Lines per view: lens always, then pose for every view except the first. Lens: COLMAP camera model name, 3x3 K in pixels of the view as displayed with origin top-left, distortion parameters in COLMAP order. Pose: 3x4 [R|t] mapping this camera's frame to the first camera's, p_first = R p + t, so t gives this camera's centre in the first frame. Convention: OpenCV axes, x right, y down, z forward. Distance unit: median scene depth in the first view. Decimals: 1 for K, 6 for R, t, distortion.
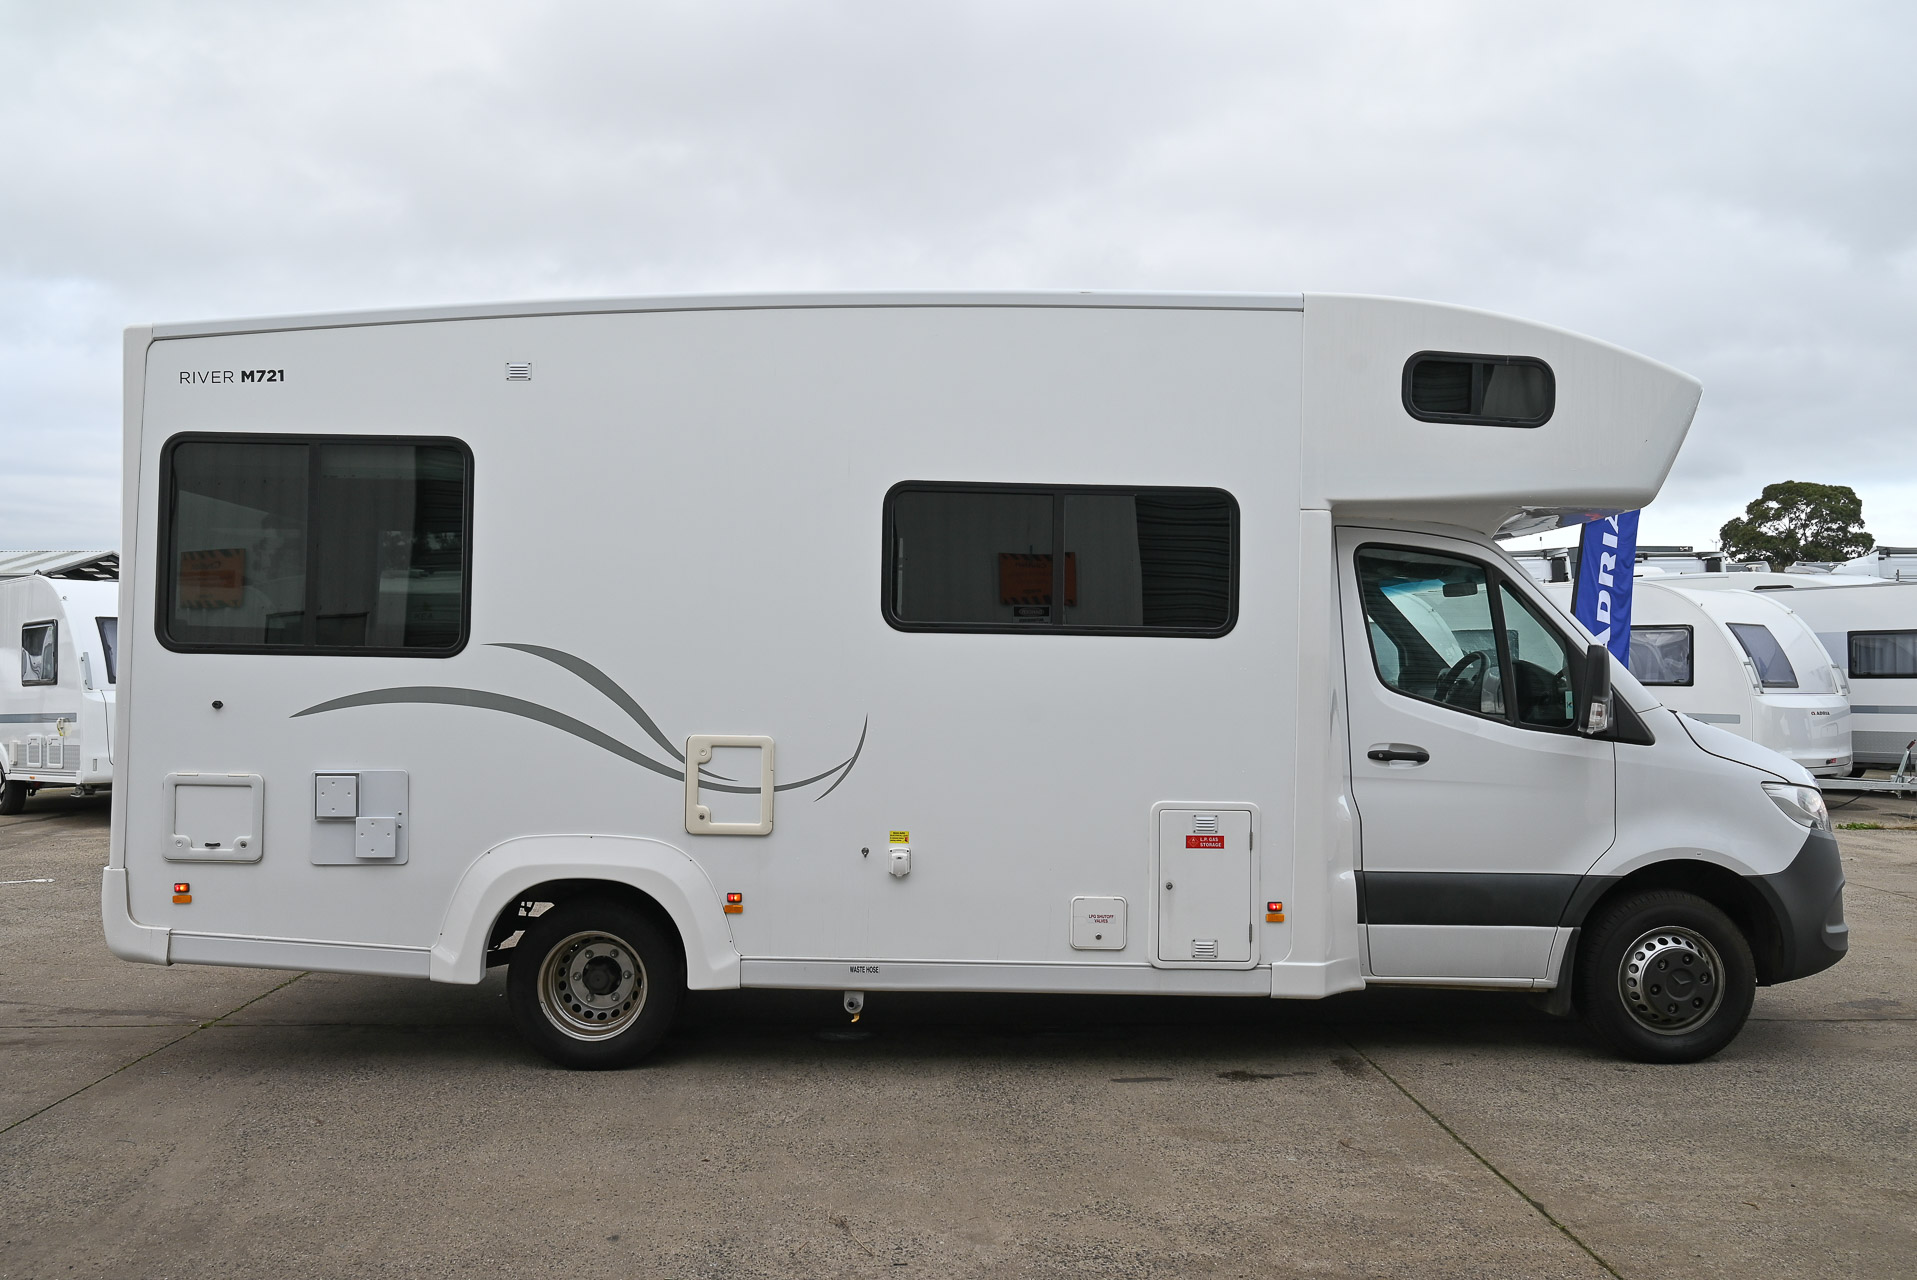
lens RADIAL K [[1380.4, 0, 958.5], [0, 1380.4, 640.0], [0, 0, 1]] dist [-0.003898, 0.000798]
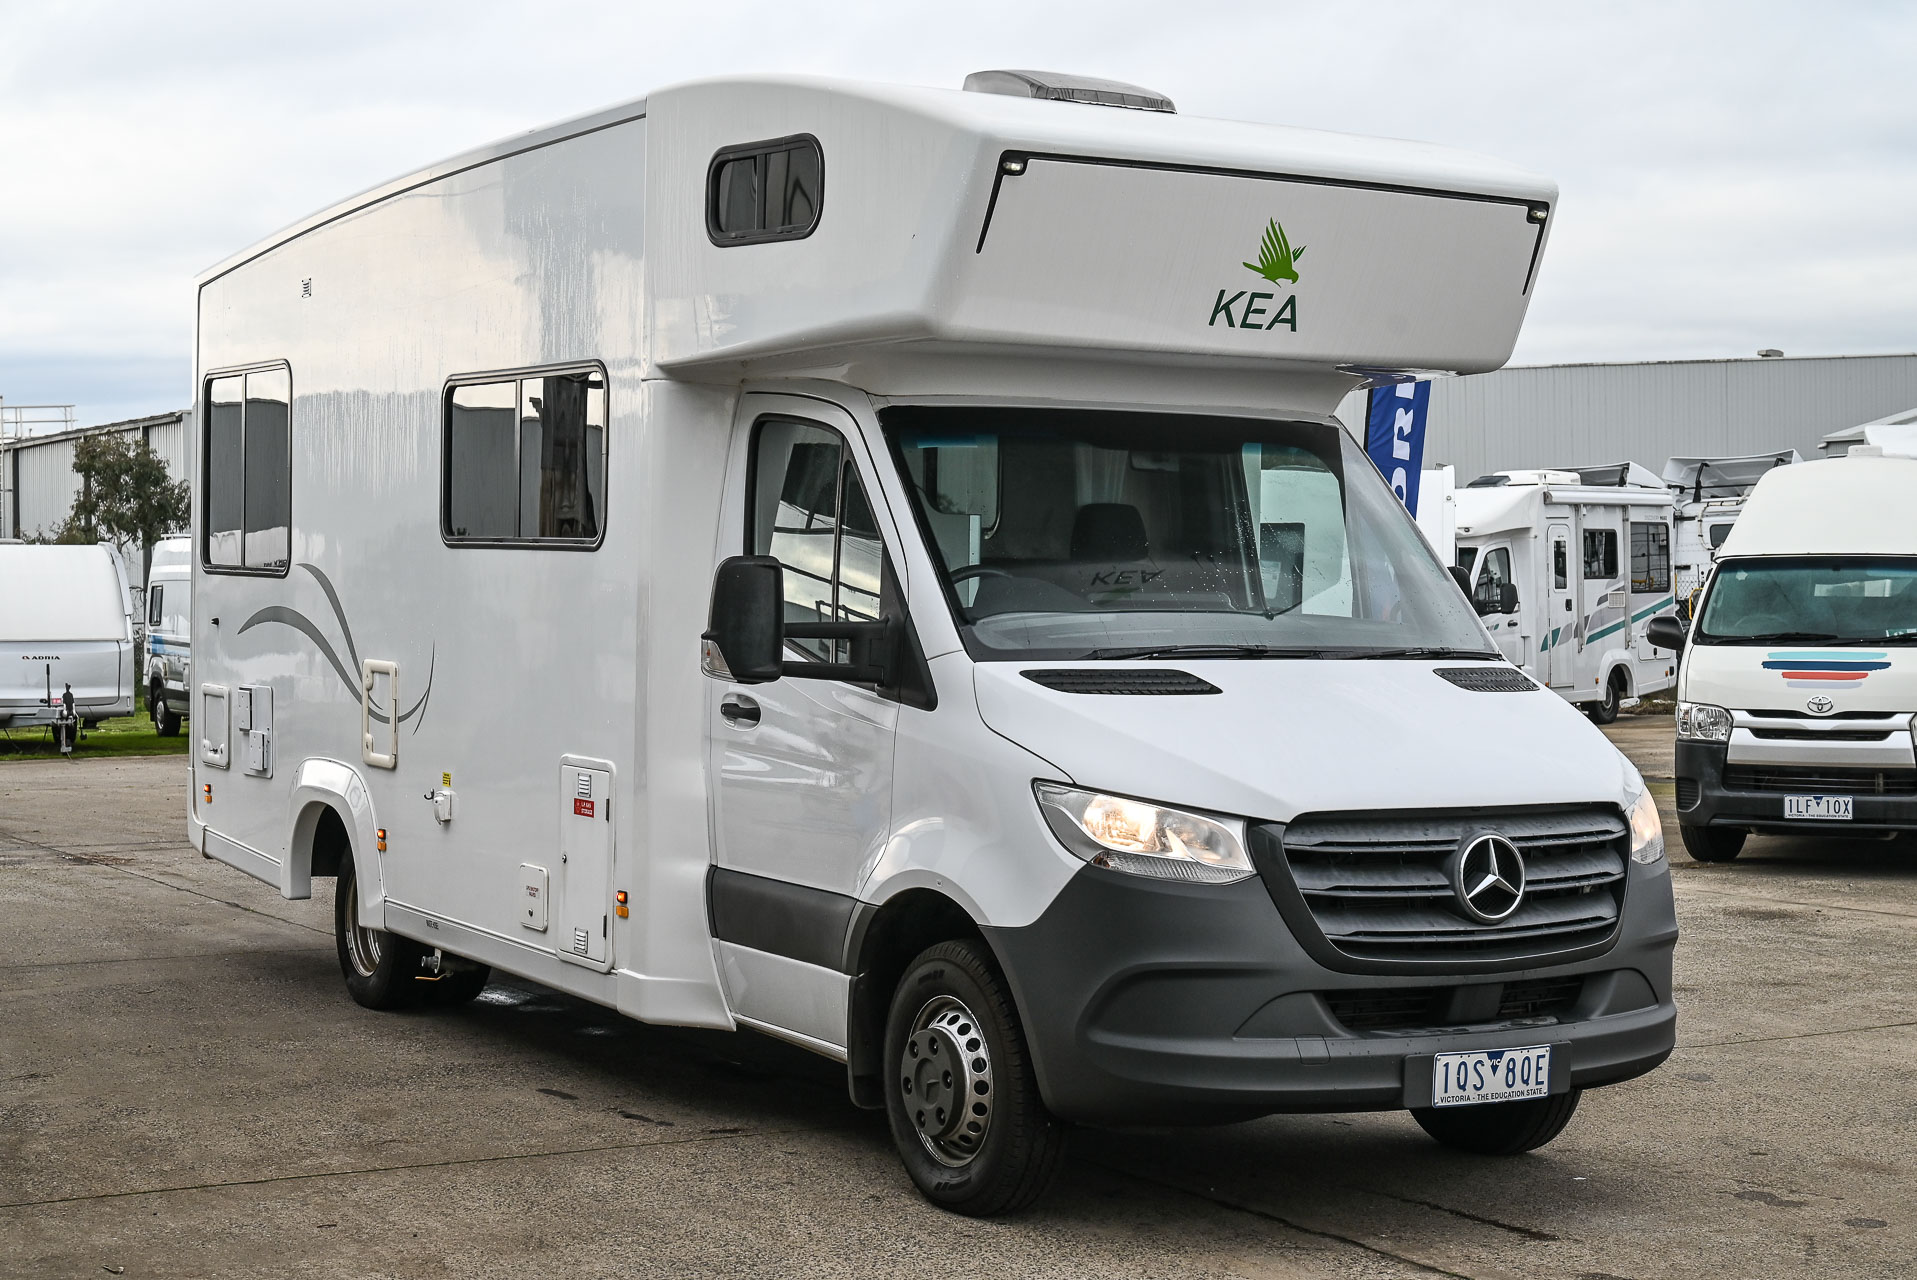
lens RADIAL K [[2912.1, 0, 958.5], [0, 2912.1, 640.0], [0, 0, 1]] dist [0.029025, 0.038801]
pose [[0.505995, 0.016313, -0.862382, 1.728490], [0.010266, 0.999636, 0.024932, 0.009890], [0.862475, -0.021469, 0.505644, 0.337006]]
